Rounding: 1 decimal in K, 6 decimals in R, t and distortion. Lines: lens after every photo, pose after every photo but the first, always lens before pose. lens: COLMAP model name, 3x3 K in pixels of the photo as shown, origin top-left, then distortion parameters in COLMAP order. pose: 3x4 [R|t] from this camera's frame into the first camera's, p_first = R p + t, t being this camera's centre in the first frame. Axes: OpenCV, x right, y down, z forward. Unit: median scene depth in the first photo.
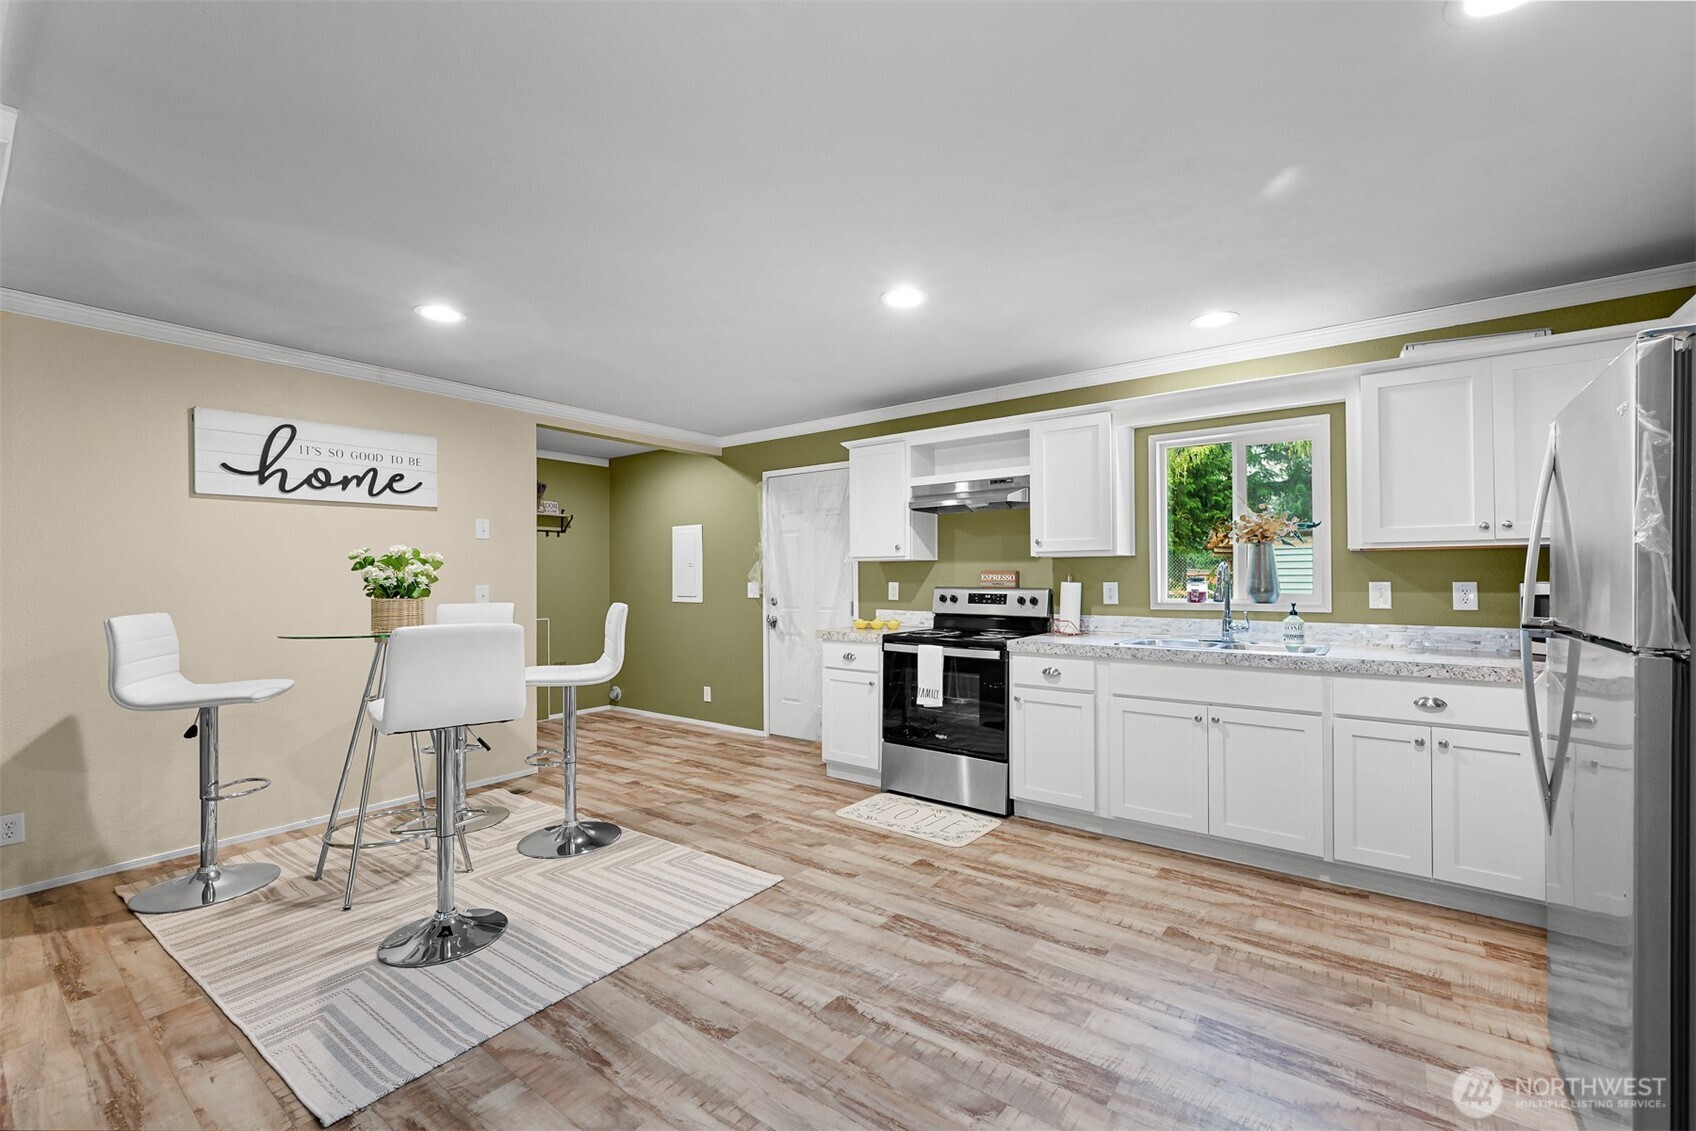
lens RADIAL K [[695.9, 0, 849.5], [0, 695.9, 579.2], [0, 0, 1]] dist [0.000491, -0.000356]
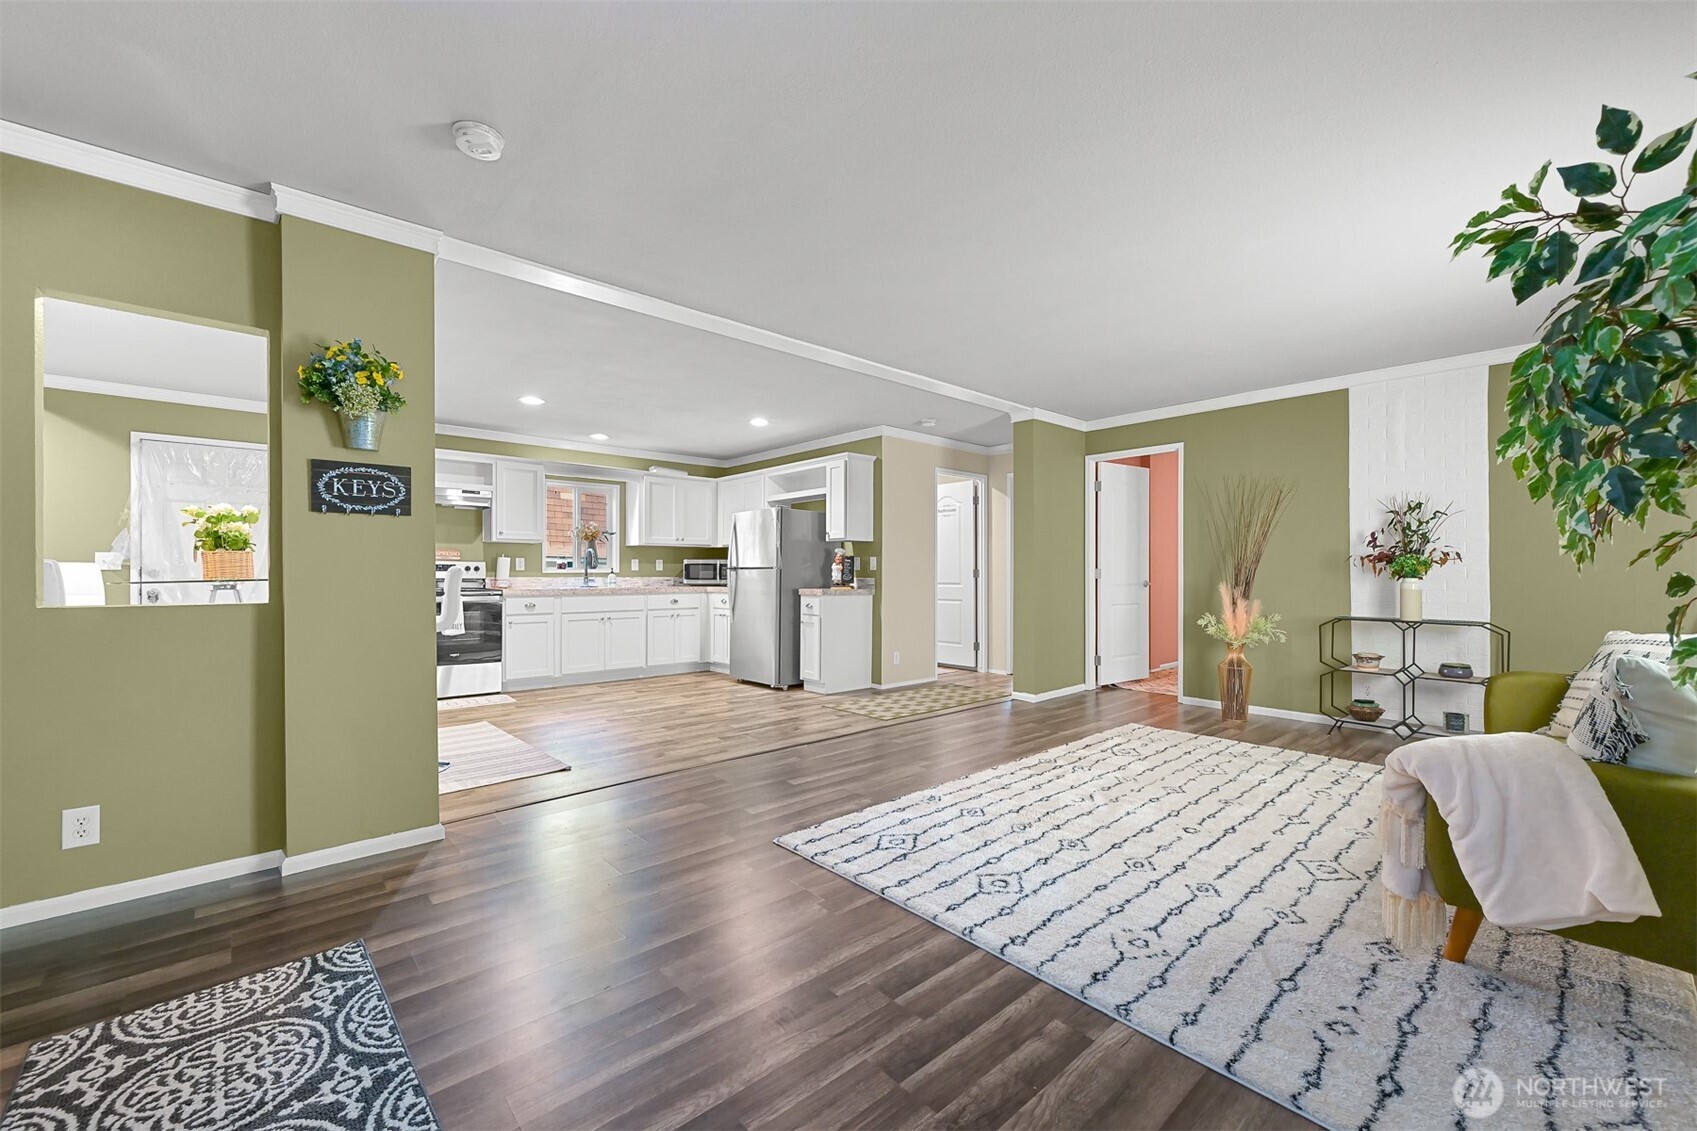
lens RADIAL K [[666.0, 0, 852.6], [0, 666.0, 573.0], [0, 0, 1]] dist [-0.000419, 0.000725]
pose [[0.189374, 0.002094, 0.981903, -1.248163], [-0.006277, 0.999980, -0.000922, 0.040798], [-0.981885, -0.005988, 0.189383, -0.181928]]
